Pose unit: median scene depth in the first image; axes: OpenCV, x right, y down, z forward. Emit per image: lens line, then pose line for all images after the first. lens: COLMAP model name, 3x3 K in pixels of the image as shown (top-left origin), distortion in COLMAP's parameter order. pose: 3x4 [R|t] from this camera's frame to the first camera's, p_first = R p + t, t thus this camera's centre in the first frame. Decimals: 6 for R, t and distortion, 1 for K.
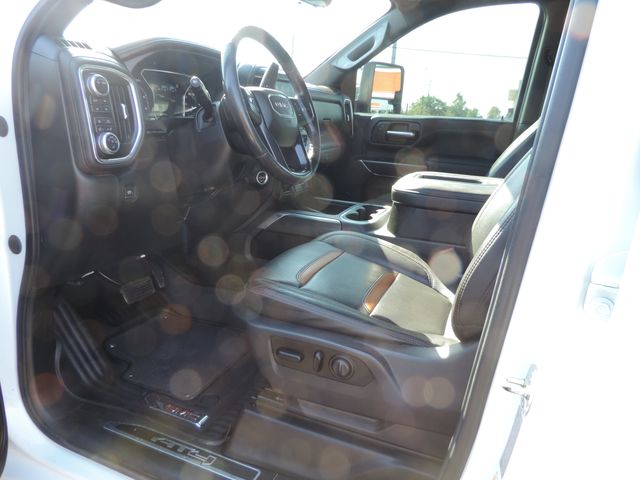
lens RADIAL K [[428.1, 0, 320.0], [0, 428.1, 240.0], [0, 0, 1]] dist [-0.044084, 0.000582]
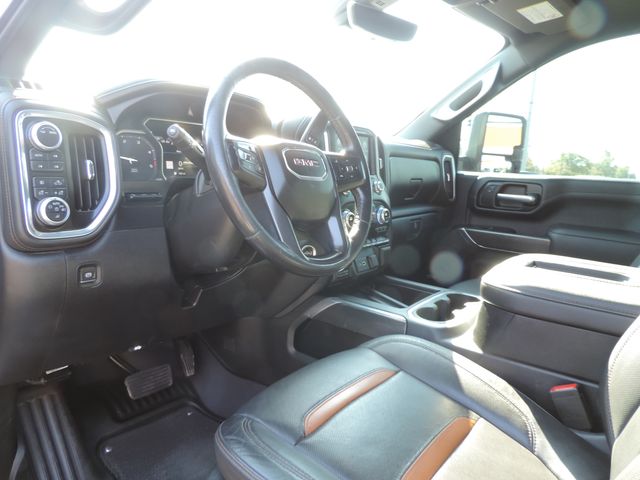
lens RADIAL K [[444.6, 0, 320.0], [0, 444.6, 240.0], [0, 0, 1]] dist [-0.002922, -0.024042]
pose [[0.965025, 0.045869, -0.258114, 0.095653], [-0.079624, 0.989346, -0.121881, -0.073860], [0.249773, 0.138170, 0.958396, 0.228723]]
